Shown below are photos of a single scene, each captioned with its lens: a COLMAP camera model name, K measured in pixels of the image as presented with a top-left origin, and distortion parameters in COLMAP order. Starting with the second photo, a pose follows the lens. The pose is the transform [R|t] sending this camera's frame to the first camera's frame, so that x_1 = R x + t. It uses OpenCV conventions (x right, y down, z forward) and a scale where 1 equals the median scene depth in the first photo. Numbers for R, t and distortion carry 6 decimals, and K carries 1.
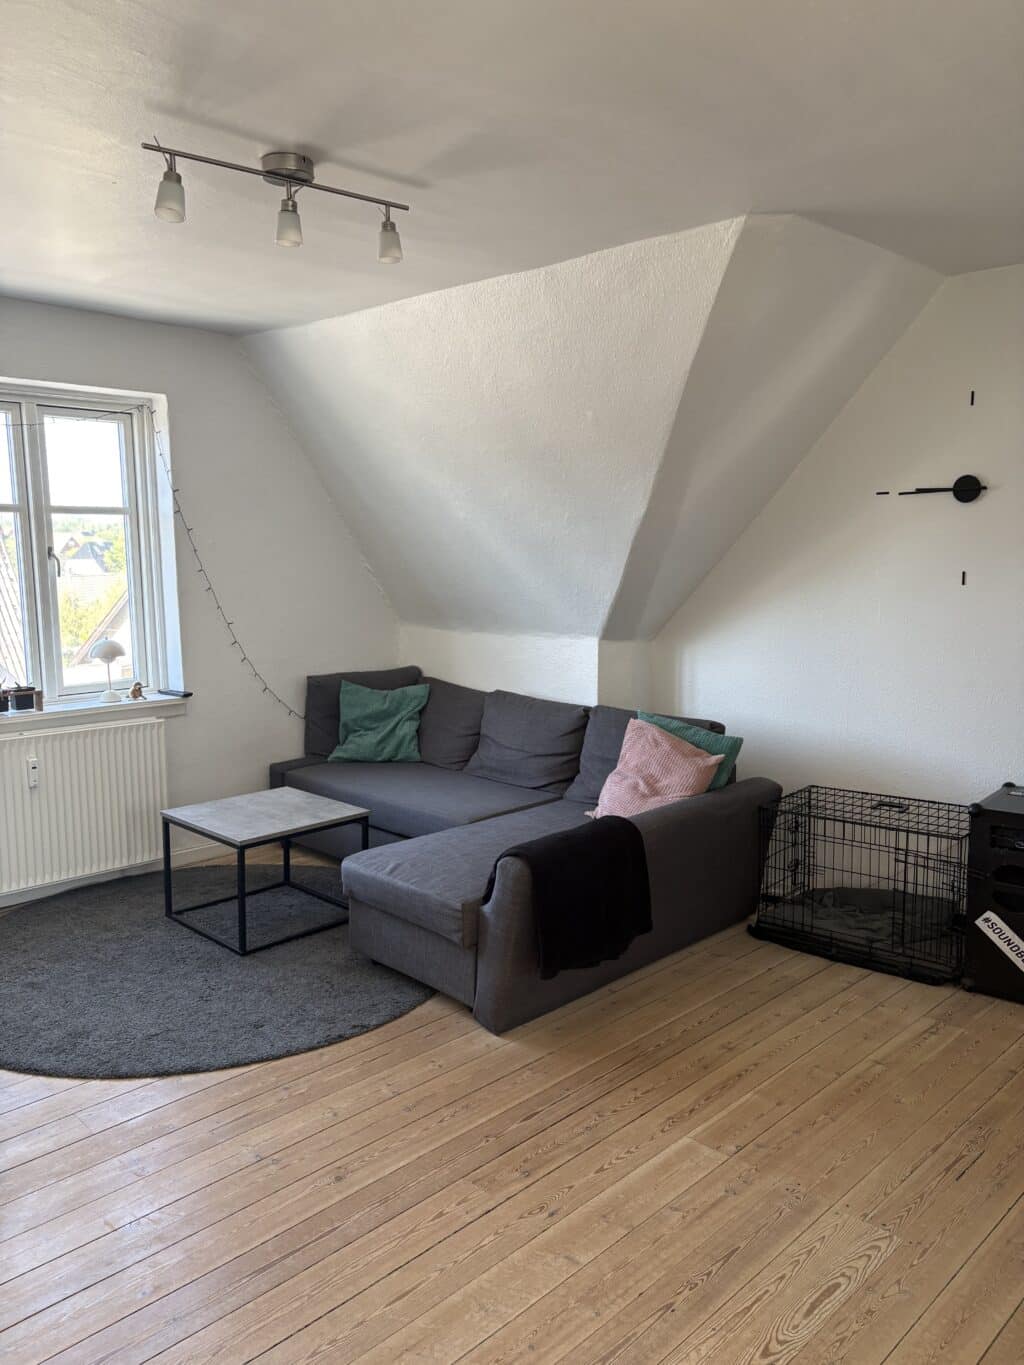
lens RADIAL K [[1017.1, 0, 512.0], [0, 1017.1, 682.5], [0, 0, 1]] dist [0.010447, -0.020528]
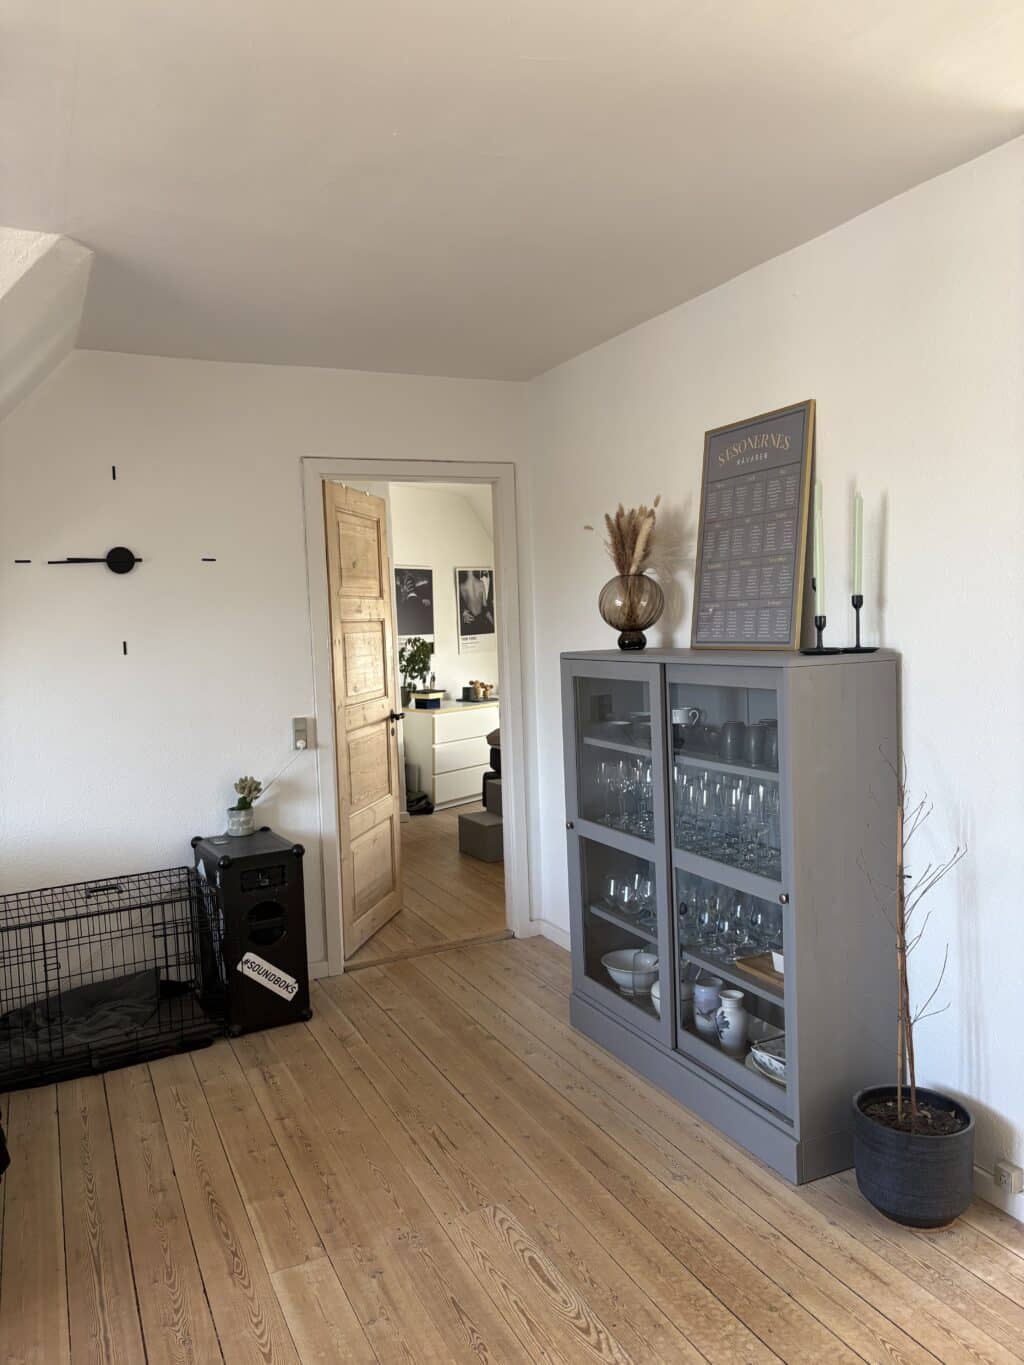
lens RADIAL K [[1017.1, 0, 512.0], [0, 1017.1, 682.5], [0, 0, 1]] dist [0.010447, -0.020528]
pose [[0.346697, -0.064275, 0.935772, -0.412914], [0.149178, 0.988729, 0.012642, -0.026982], [-0.926038, 0.135214, 0.352378, 0.328694]]
